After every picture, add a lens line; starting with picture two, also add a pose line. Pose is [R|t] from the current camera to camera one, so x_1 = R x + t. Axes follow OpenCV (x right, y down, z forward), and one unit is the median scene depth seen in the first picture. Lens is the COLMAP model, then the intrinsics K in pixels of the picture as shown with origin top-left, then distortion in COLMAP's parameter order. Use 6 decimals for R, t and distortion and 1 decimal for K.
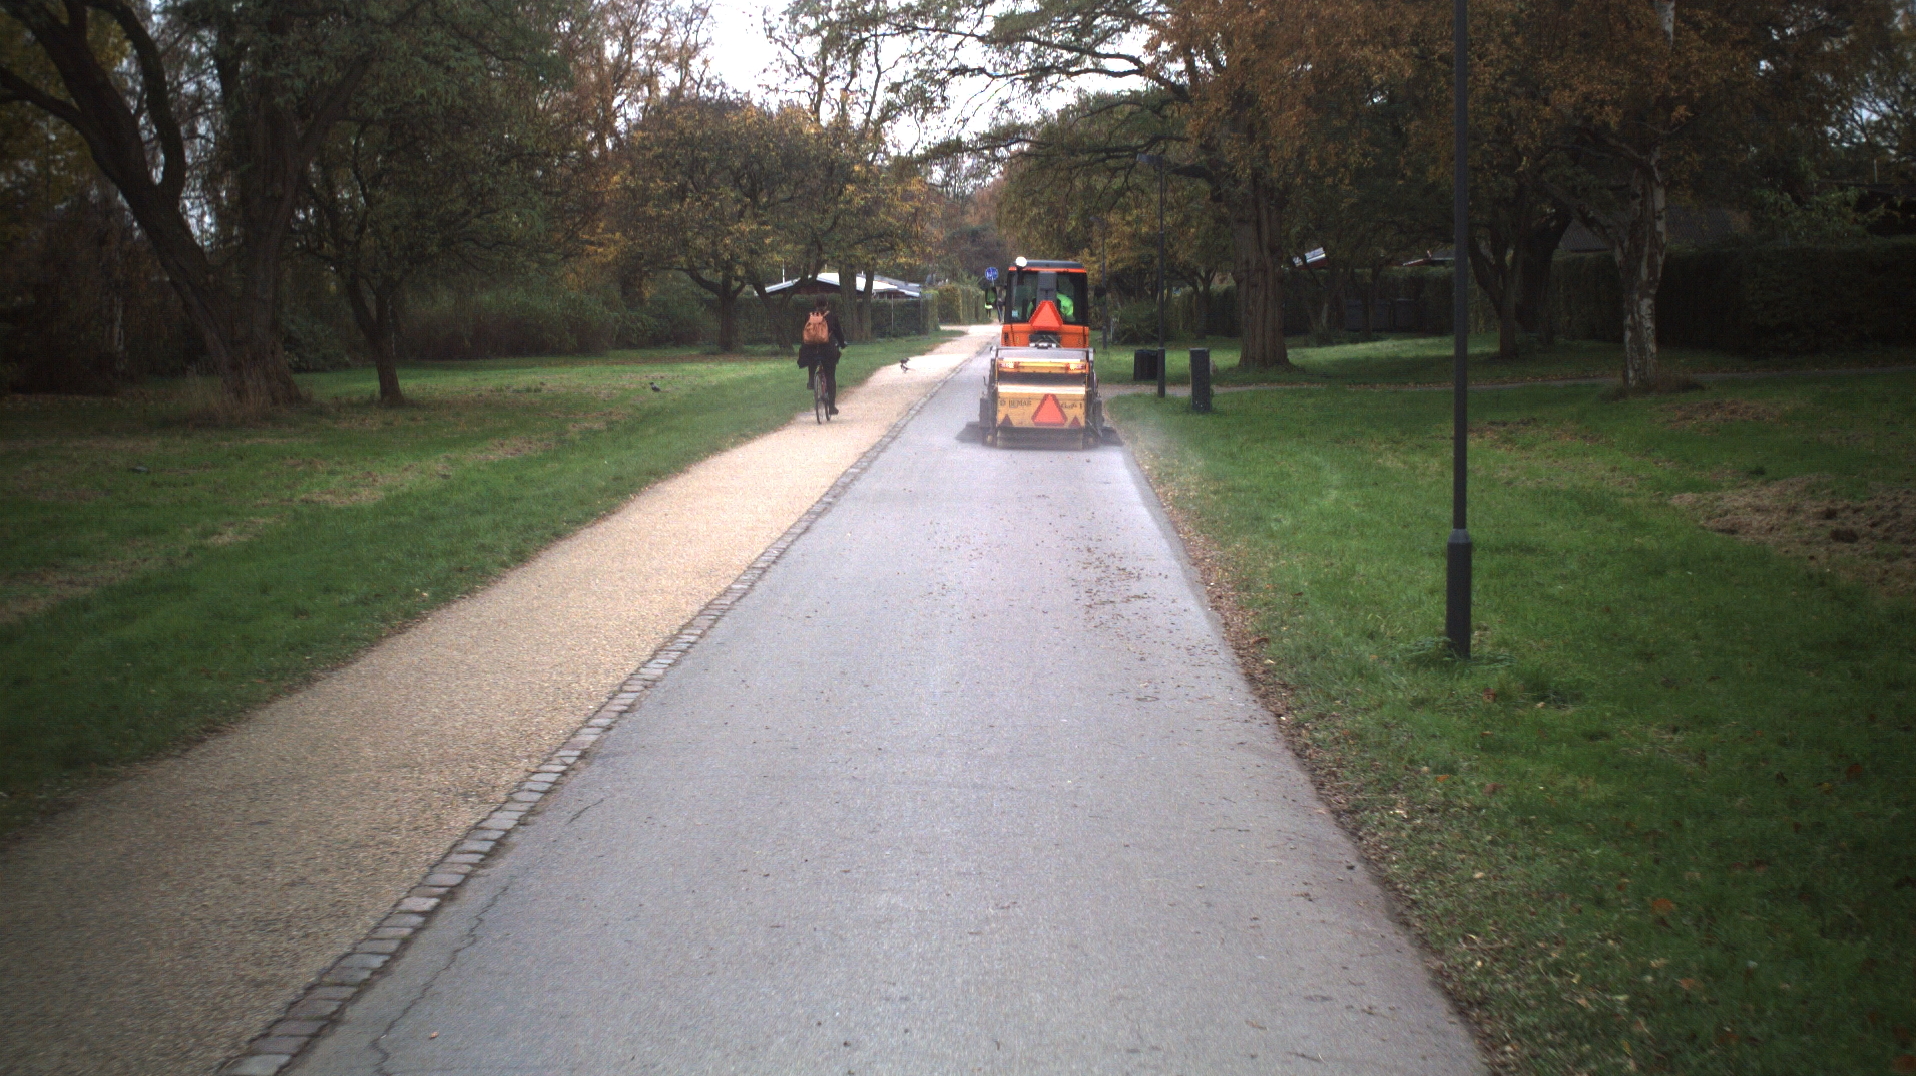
lens RADIAL K [[3386.4, 0, 958.0], [0, 3386.4, 538.0], [0, 0, 1]] dist [-0.283709, 0.238912]
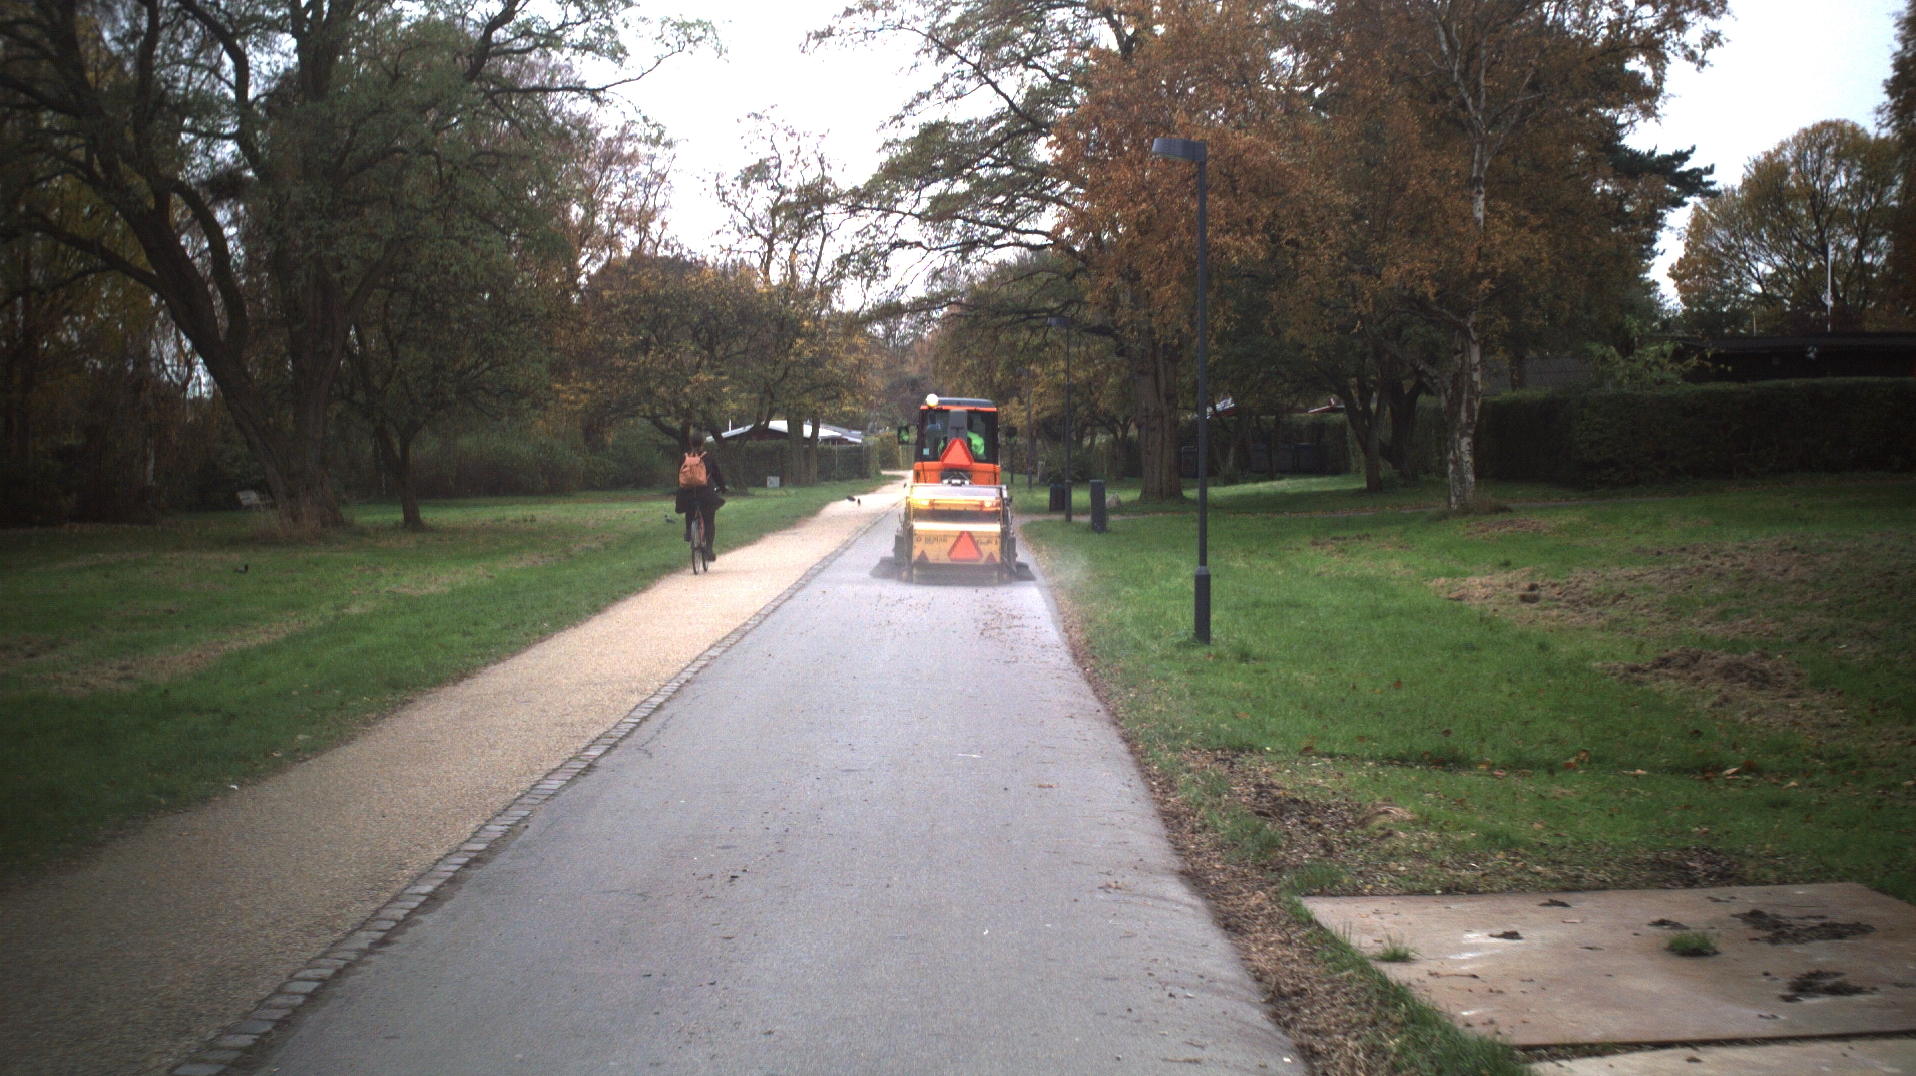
lens RADIAL K [[3386.4, 0, 958.0], [0, 3386.4, 538.0], [0, 0, 1]] dist [-0.283709, 0.238912]
pose [[0.999842, -0.000191, 0.017750, -0.000046], [0.000974, 0.999026, -0.044108, 0.008487], [-0.017725, 0.044118, 0.998869, -0.098052]]
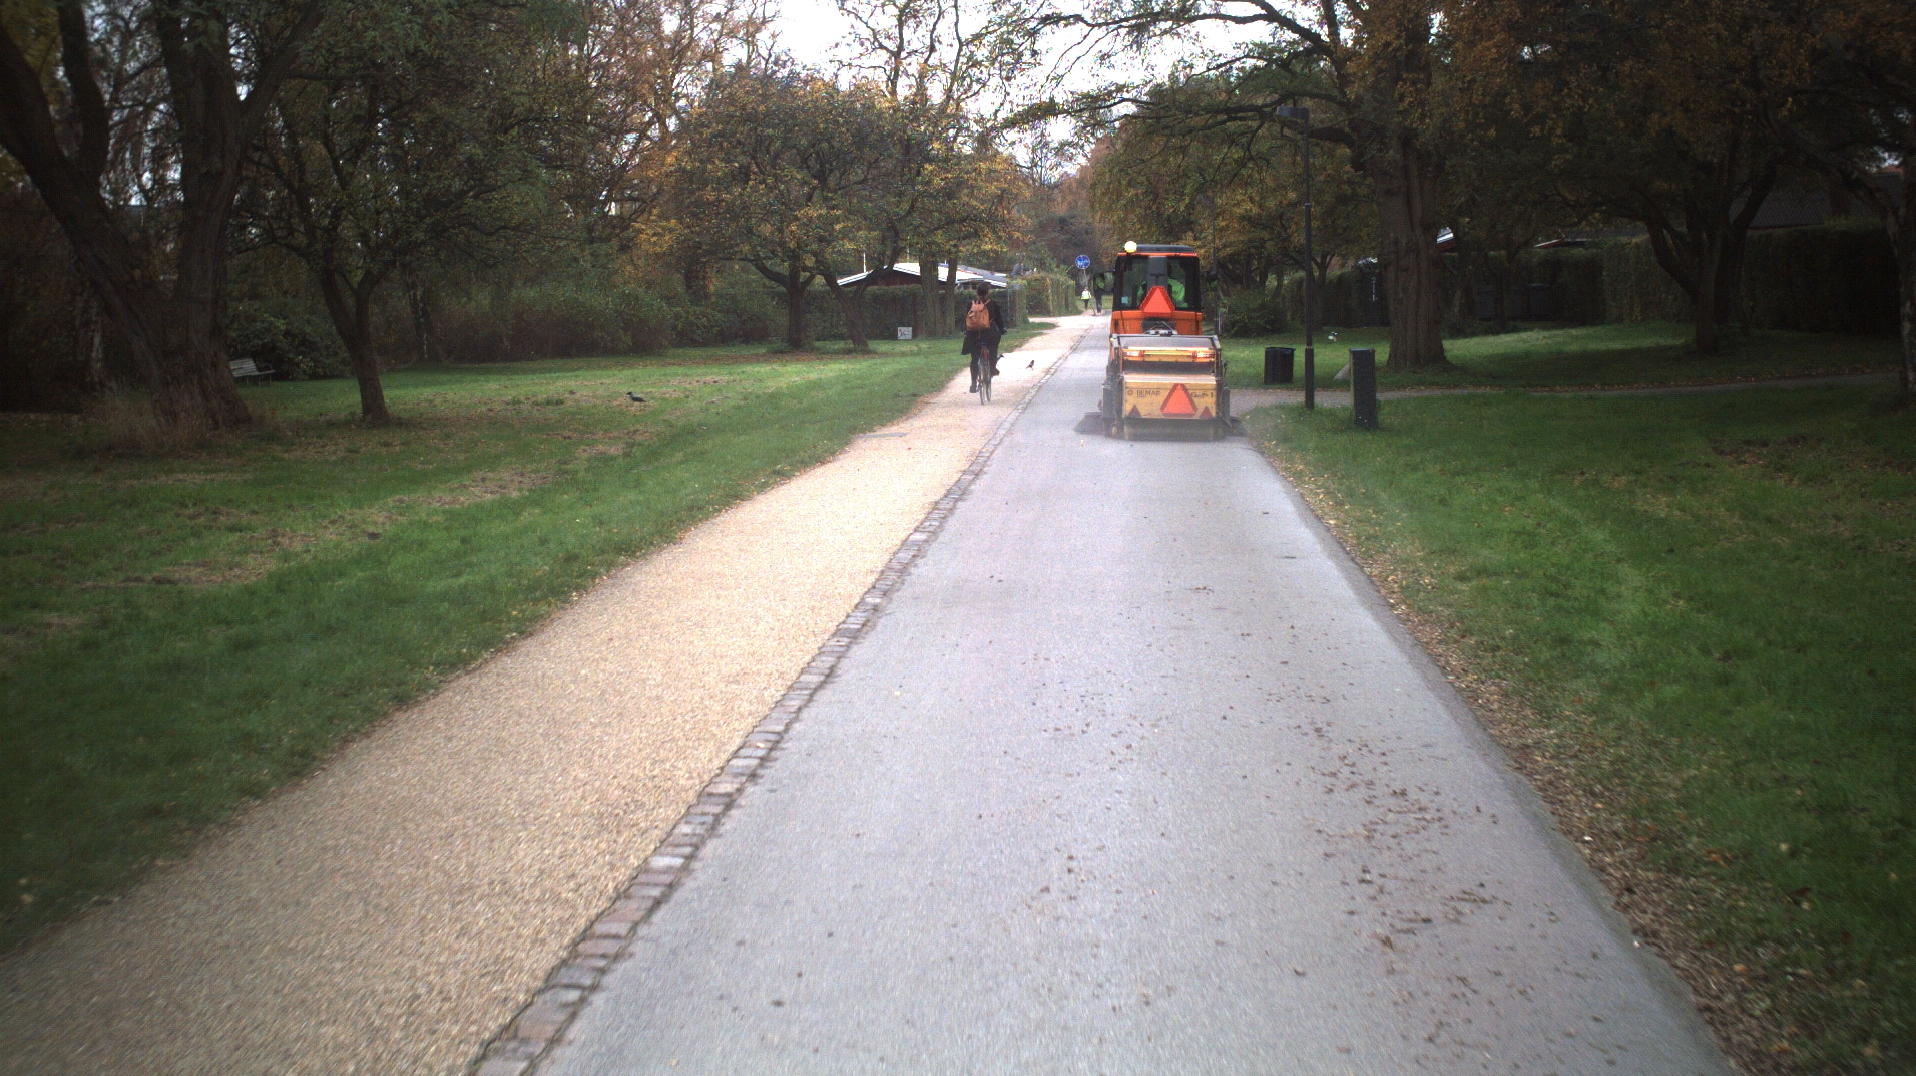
lens RADIAL K [[3386.4, 0, 958.0], [0, 3386.4, 538.0], [0, 0, 1]] dist [-0.283709, 0.238912]
pose [[0.999609, -0.009617, -0.026257, -0.001408], [0.009690, 0.999949, 0.002667, -0.006902], [0.026230, -0.002920, 0.999652, 0.097549]]
